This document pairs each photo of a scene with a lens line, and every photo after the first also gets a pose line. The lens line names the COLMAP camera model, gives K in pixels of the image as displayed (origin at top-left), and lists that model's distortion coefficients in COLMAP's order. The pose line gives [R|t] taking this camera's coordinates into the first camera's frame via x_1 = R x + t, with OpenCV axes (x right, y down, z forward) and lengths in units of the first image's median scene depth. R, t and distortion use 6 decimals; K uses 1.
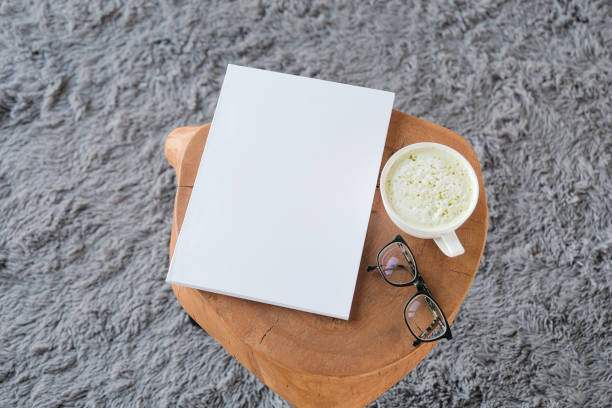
lens RADIAL K [[1077.6, 0, 305.6], [0, 1077.6, 194.6], [0, 0, 1]] dist [0.009790, 0.026193]
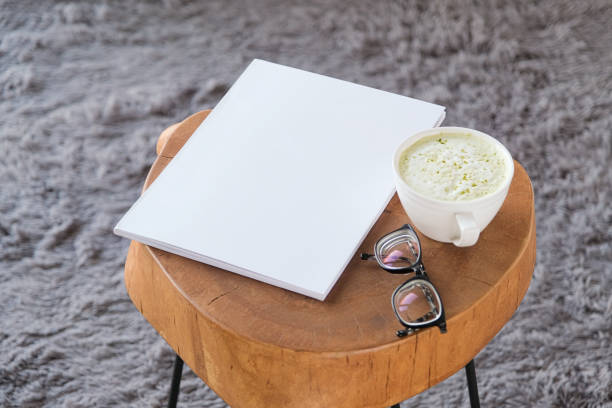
lens RADIAL K [[1774.6, 0, 306.0], [0, 1774.6, 204.0], [0, 0, 1]] dist [-0.046187, -0.815490]
pose [[0.976703, 0.139206, -0.163316, 0.145532], [-0.193013, 0.902486, -0.385051, 0.352413], [0.093789, 0.407603, 0.908330, -0.133345]]
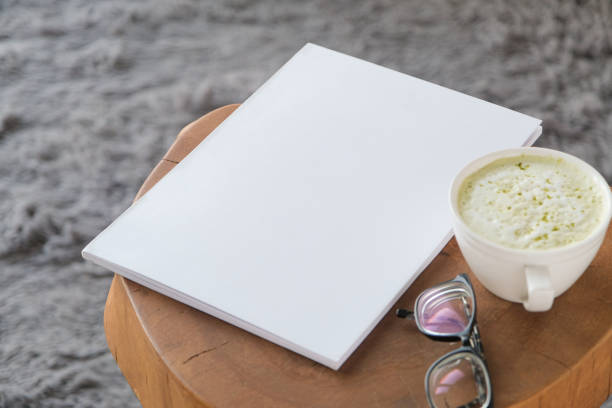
lens RADIAL K [[1774.6, 0, 306.0], [0, 1774.6, 204.0], [0, 0, 1]] dist [-0.046187, -0.815490]
pose [[0.938232, 0.207838, -0.276629, 0.172587], [-0.300211, 0.886476, -0.352185, 0.242096], [0.172028, 0.413478, 0.894115, 0.061037]]
